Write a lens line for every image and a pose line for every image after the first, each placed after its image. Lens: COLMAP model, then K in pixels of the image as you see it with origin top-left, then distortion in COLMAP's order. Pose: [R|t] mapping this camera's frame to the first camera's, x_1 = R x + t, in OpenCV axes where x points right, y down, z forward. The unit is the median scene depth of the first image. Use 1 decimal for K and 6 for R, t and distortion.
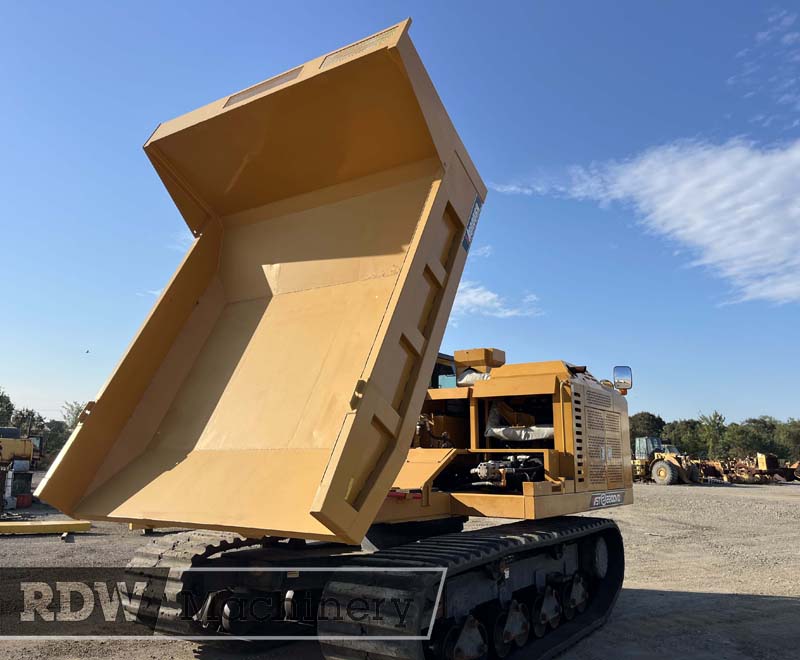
lens RADIAL K [[673.0, 0, 406.4], [0, 673.0, 328.7], [0, 0, 1]] dist [0.101722, -0.008036]
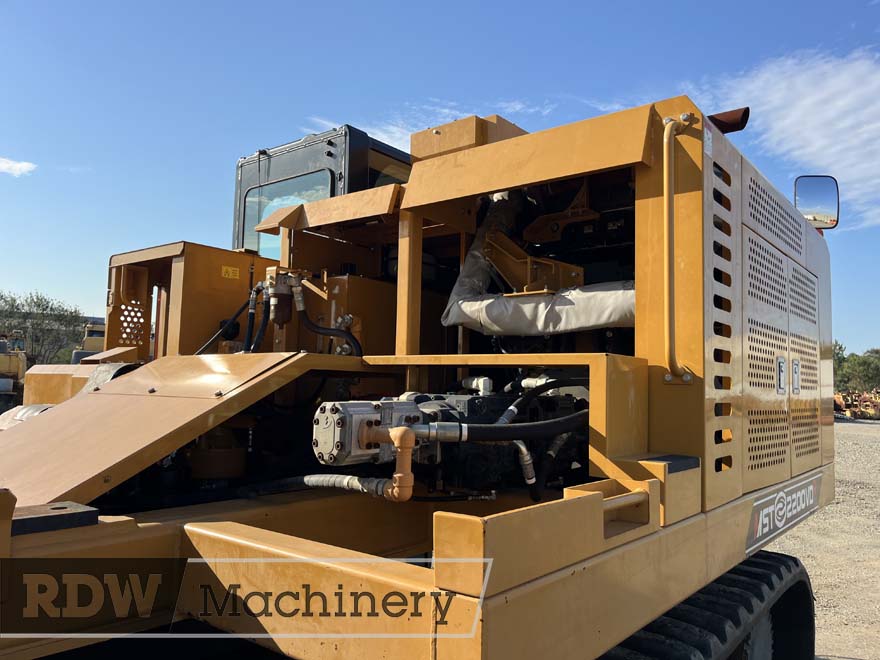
lens RADIAL K [[684.4, 0, 443.3], [0, 684.4, 325.5], [0, 0, 1]] dist [0.068427, -0.105770]
pose [[0.996530, 0.012421, -0.082297, 0.160334], [-0.004024, 0.994835, 0.101421, 0.134359], [0.083132, -0.100738, 0.991434, 0.700001]]
